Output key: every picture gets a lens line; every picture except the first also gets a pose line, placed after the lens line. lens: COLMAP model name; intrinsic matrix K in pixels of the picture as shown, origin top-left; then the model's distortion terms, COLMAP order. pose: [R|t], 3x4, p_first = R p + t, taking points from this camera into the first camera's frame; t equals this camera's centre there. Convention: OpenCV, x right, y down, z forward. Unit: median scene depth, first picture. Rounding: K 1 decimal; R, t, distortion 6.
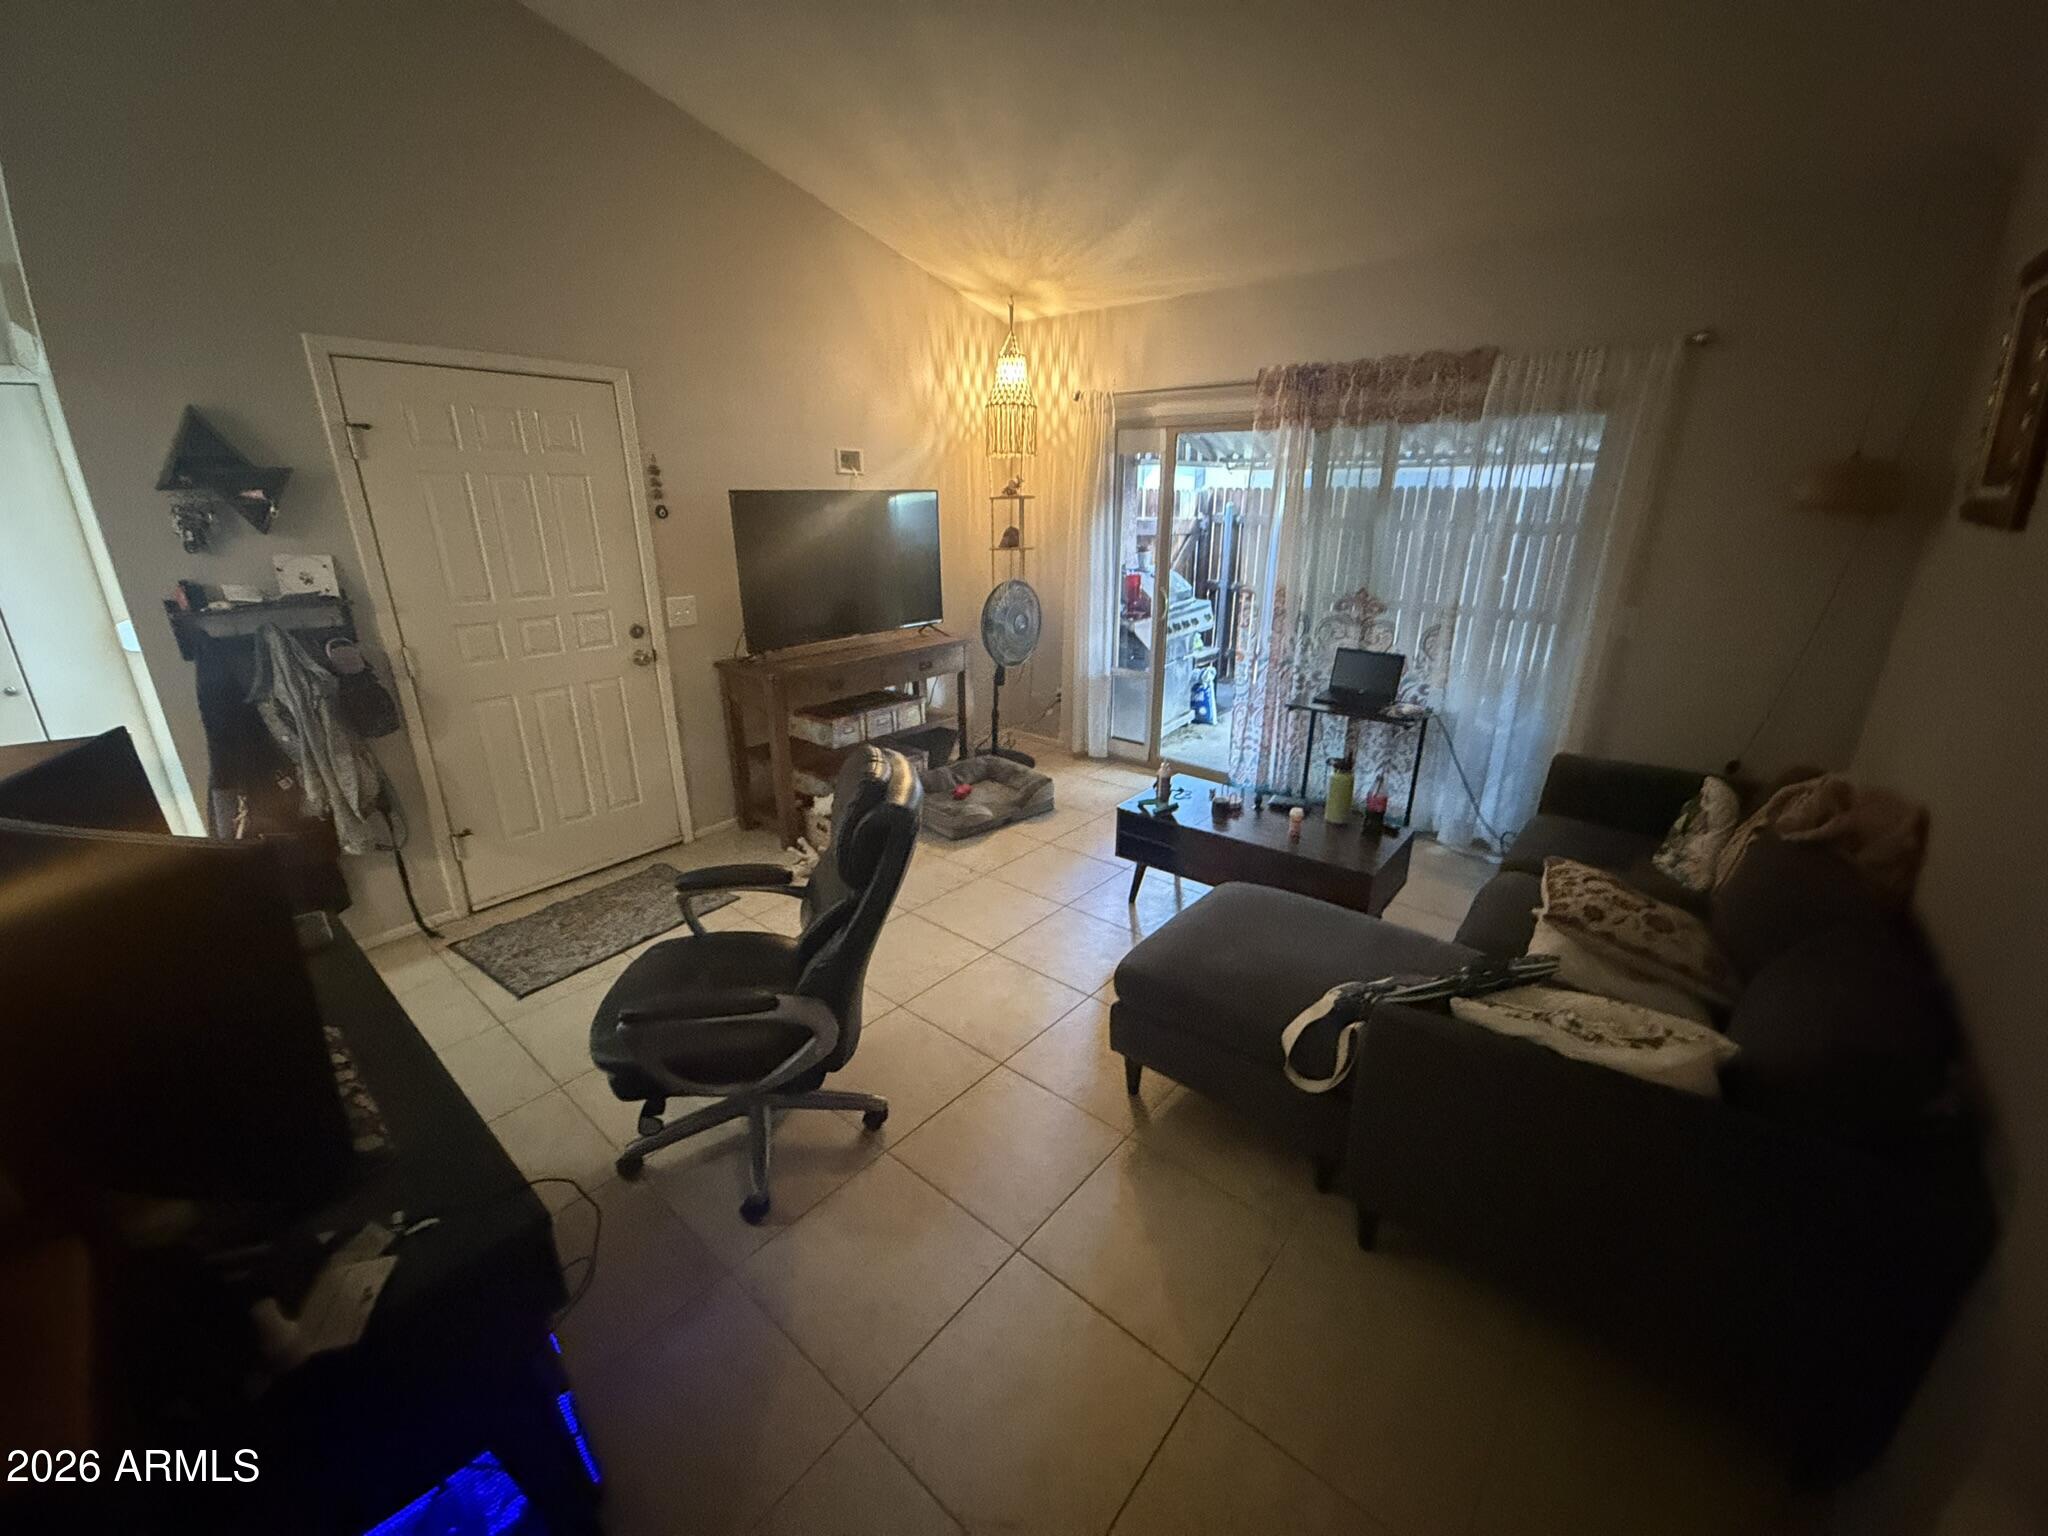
lens RADIAL K [[817.6, 0, 1017.0], [0, 817.6, 768.8], [0, 0, 1]] dist [0.001815, 0.000167]
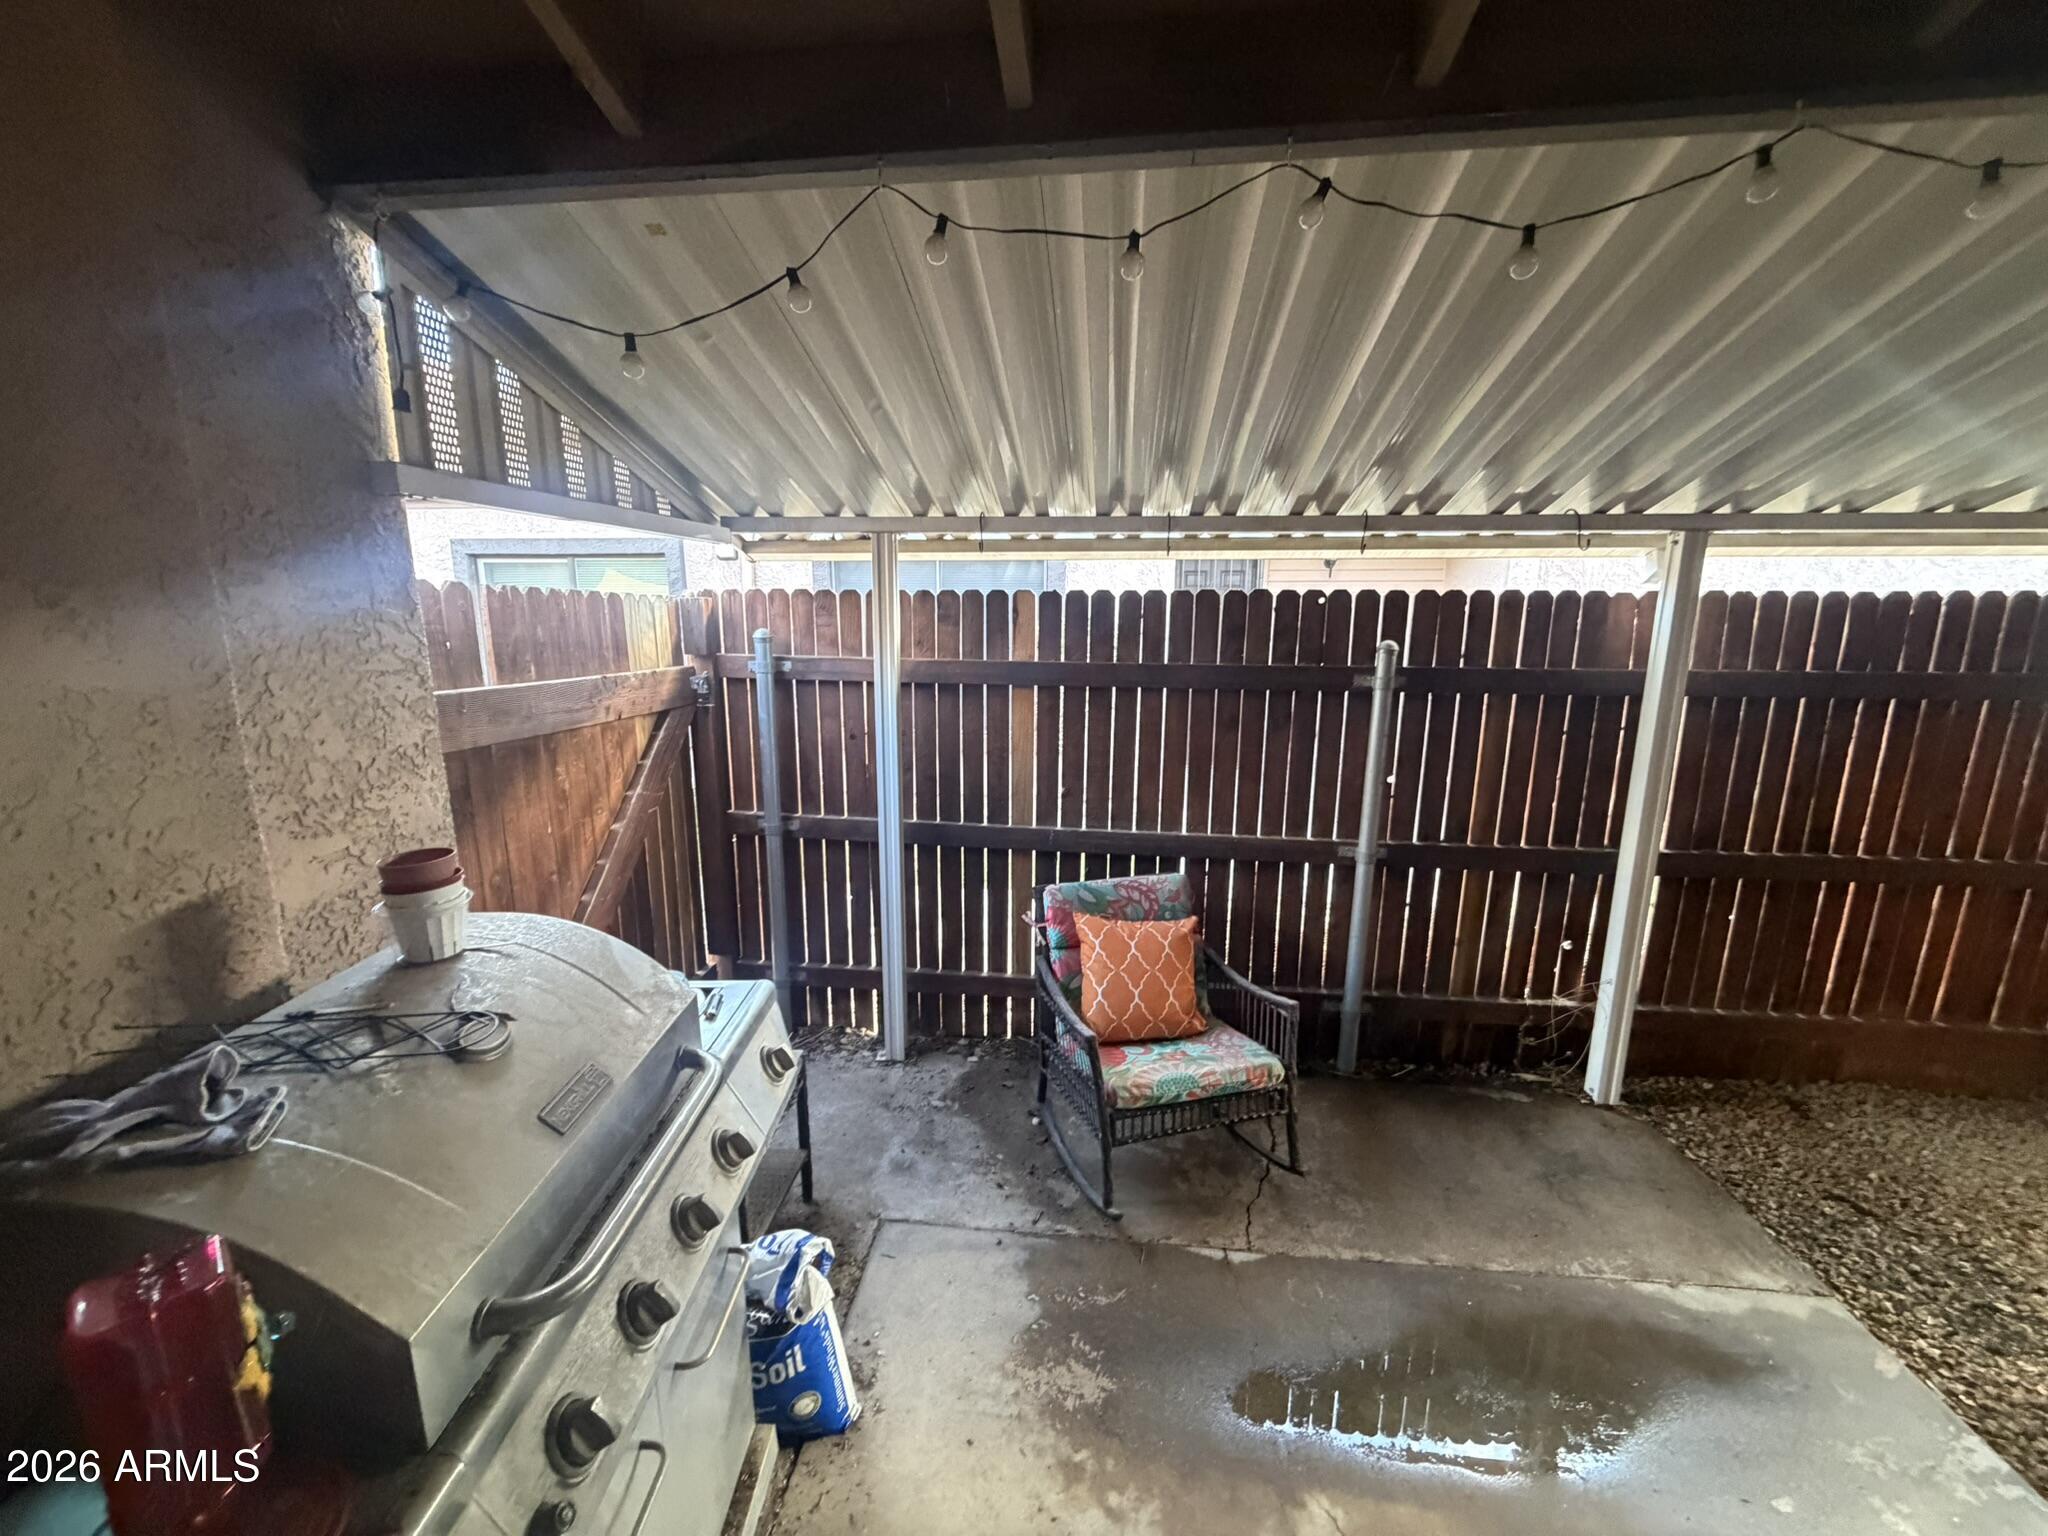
lens RADIAL K [[817.6, 0, 1015.3], [0, 817.6, 765.4], [0, 0, 1]] dist [0.001815, 0.000167]
pose [[0.830238, -0.105342, 0.547364, 0.140010], [0.172003, 0.982475, -0.071812, -0.212646], [-0.530207, 0.153769, 0.833808, 0.621845]]
